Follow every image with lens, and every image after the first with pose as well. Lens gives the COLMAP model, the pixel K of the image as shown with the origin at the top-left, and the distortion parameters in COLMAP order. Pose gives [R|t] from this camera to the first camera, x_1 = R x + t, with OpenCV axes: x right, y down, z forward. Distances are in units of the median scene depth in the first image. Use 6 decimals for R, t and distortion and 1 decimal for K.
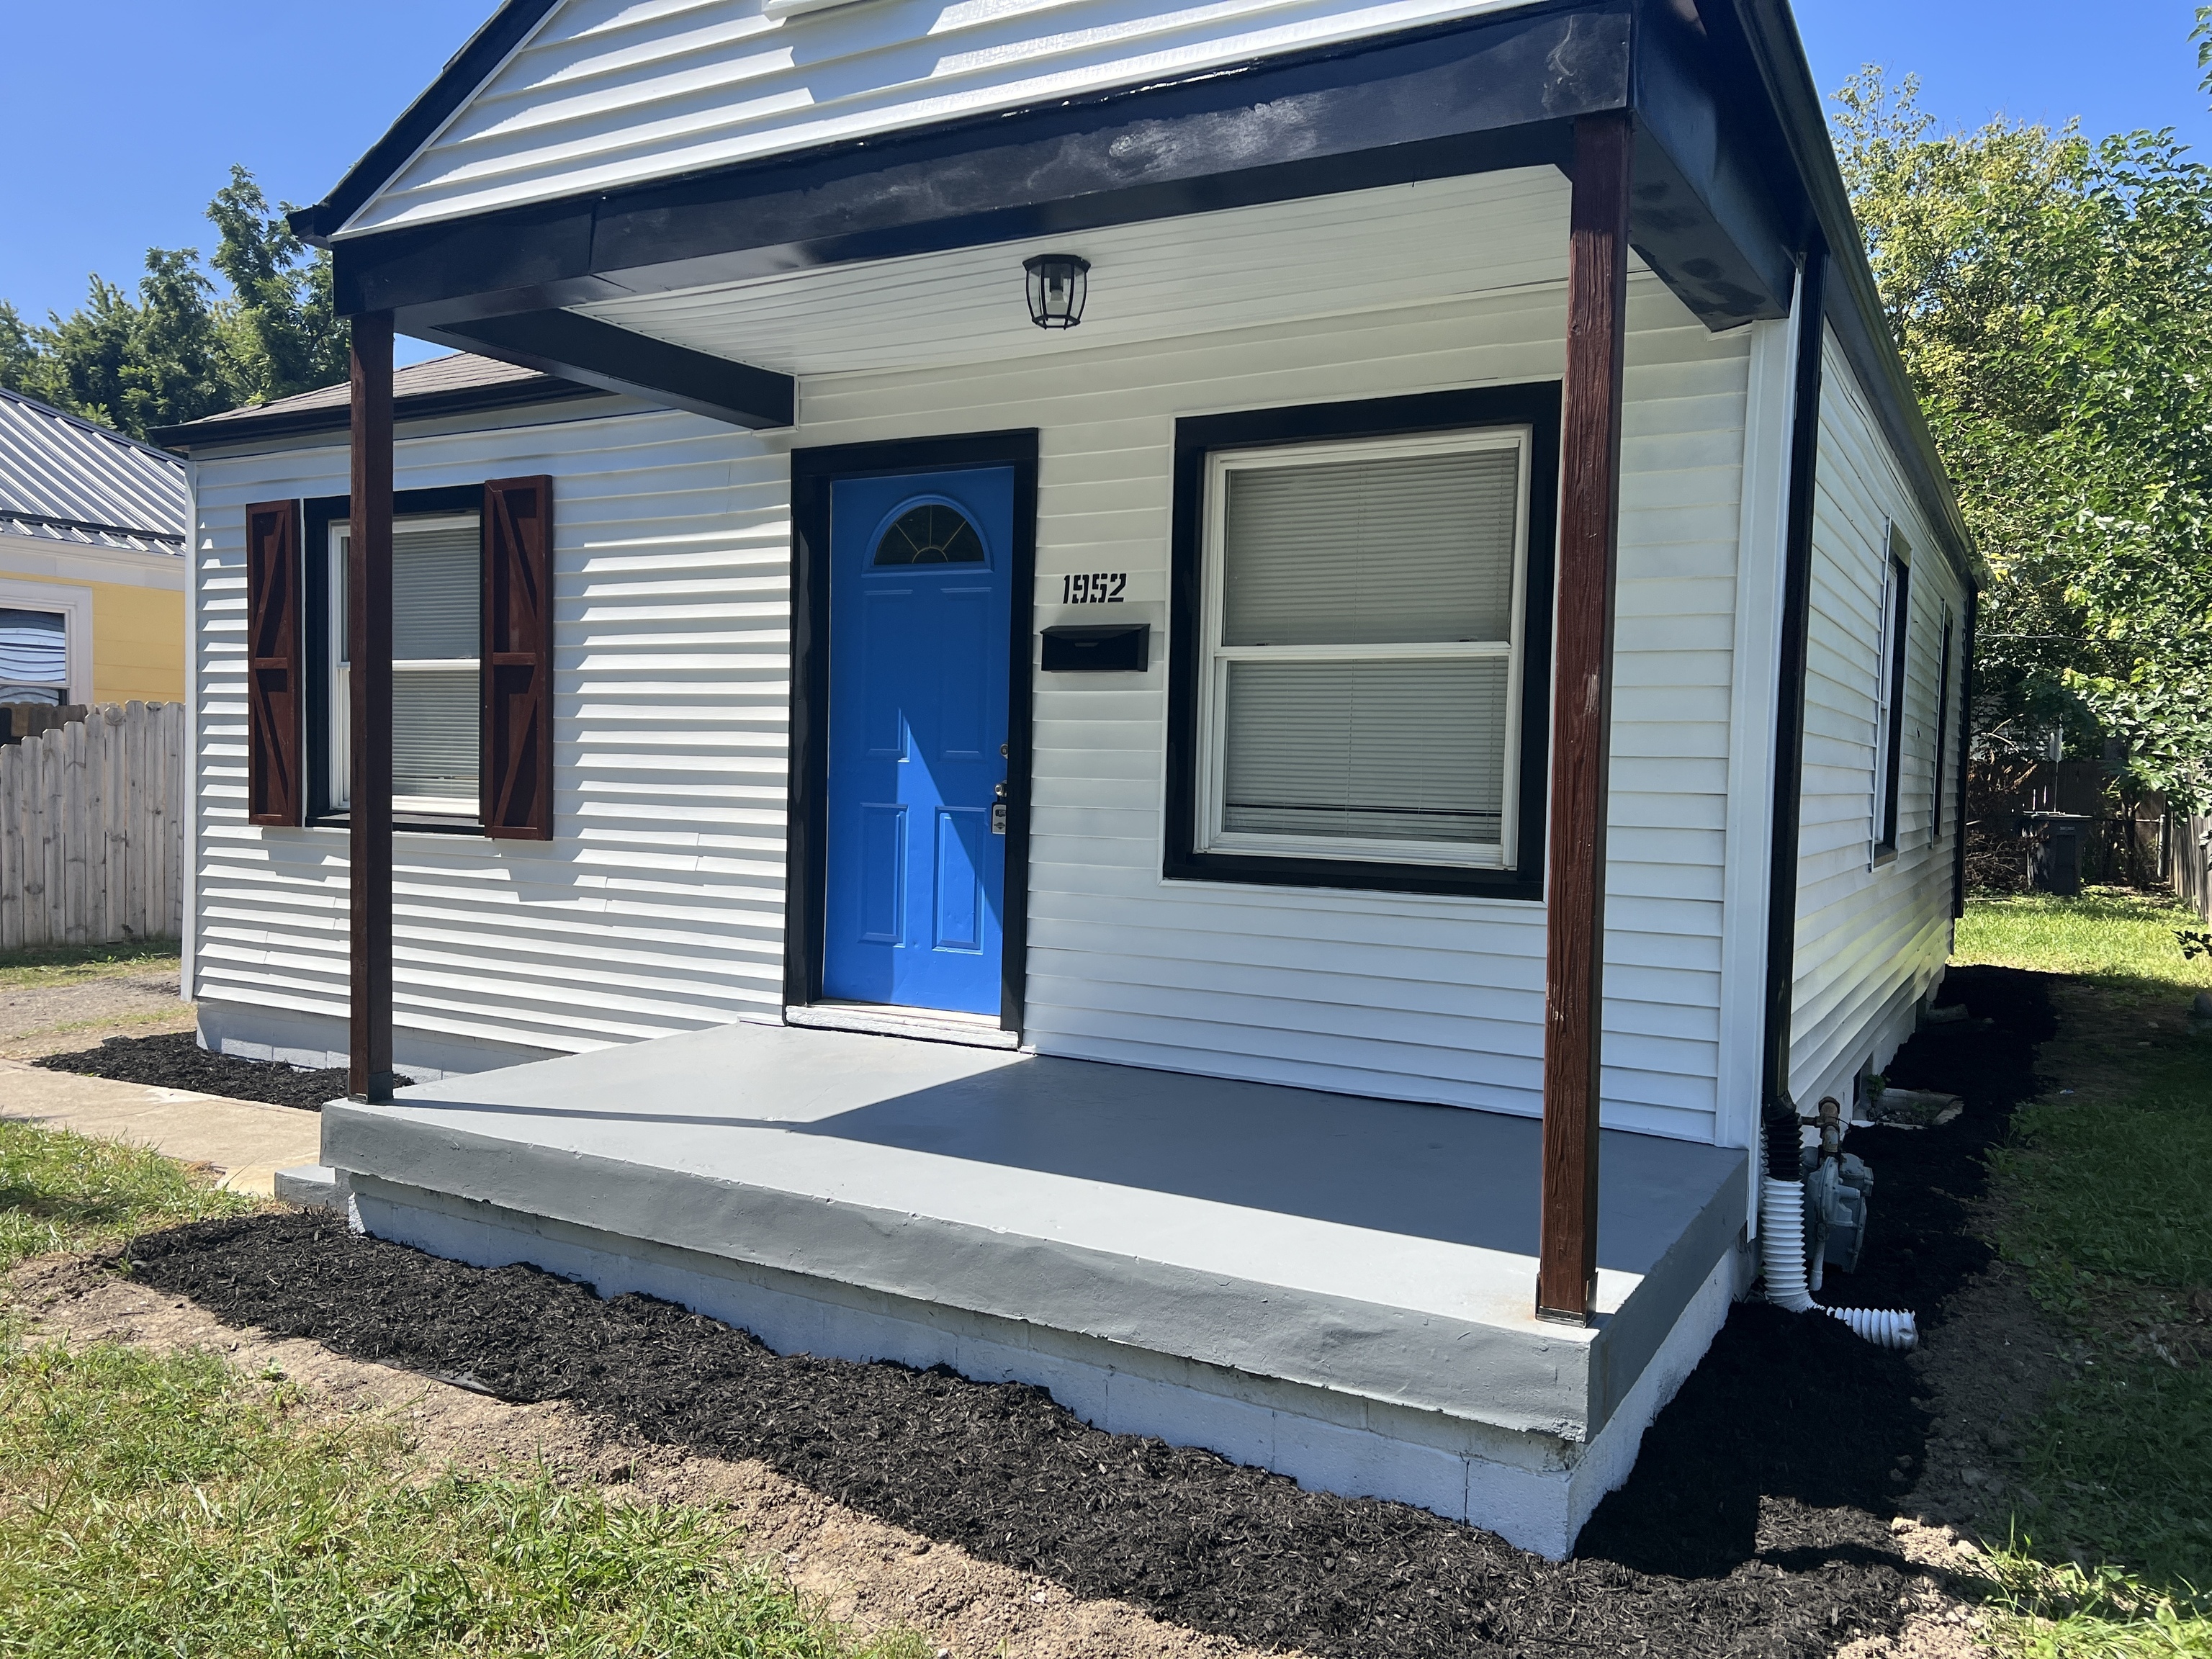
lens RADIAL K [[1663.7, 0, 1106.5], [0, 1663.7, 832.0], [0, 0, 1]] dist [0.080181, -0.072734]
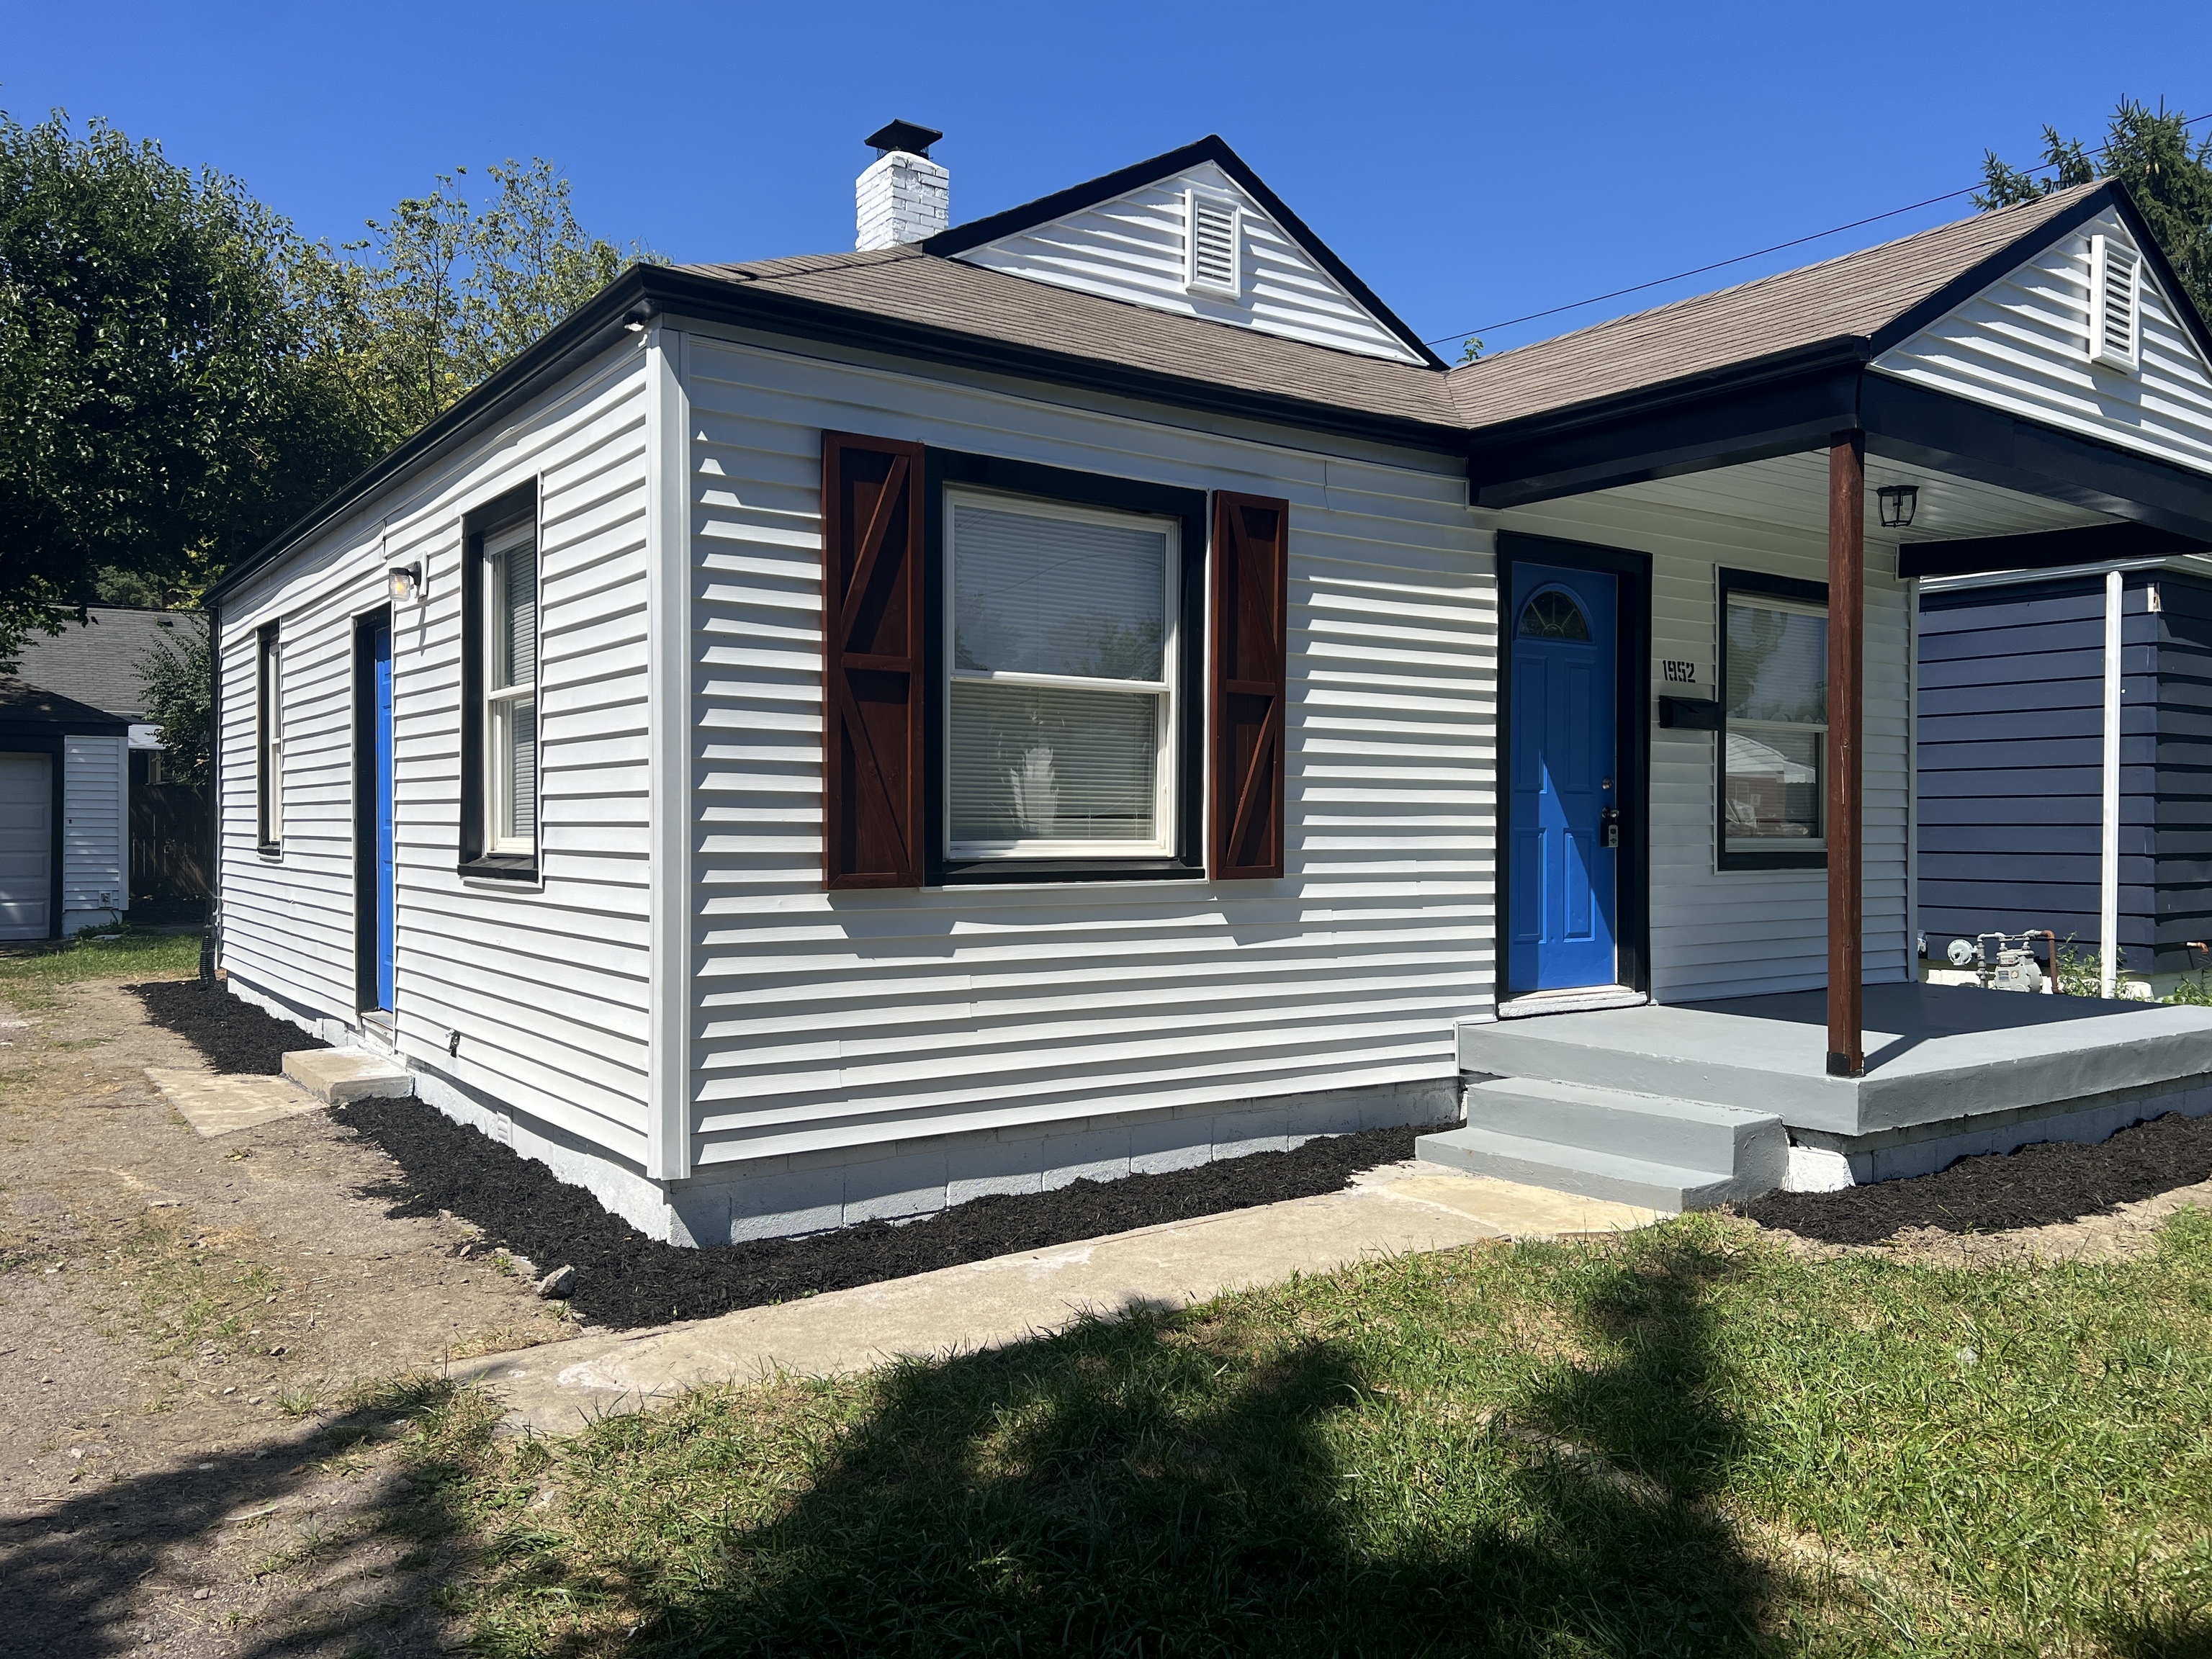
lens RADIAL K [[1663.7, 0, 1107.4], [0, 1663.7, 830.7], [0, 0, 1]] dist [0.080181, -0.072734]
pose [[0.401263, -0.027193, 0.915559, -1.256261], [0.037975, 0.999194, 0.013033, -0.038679], [-0.915175, 0.029538, 0.401972, 0.714675]]
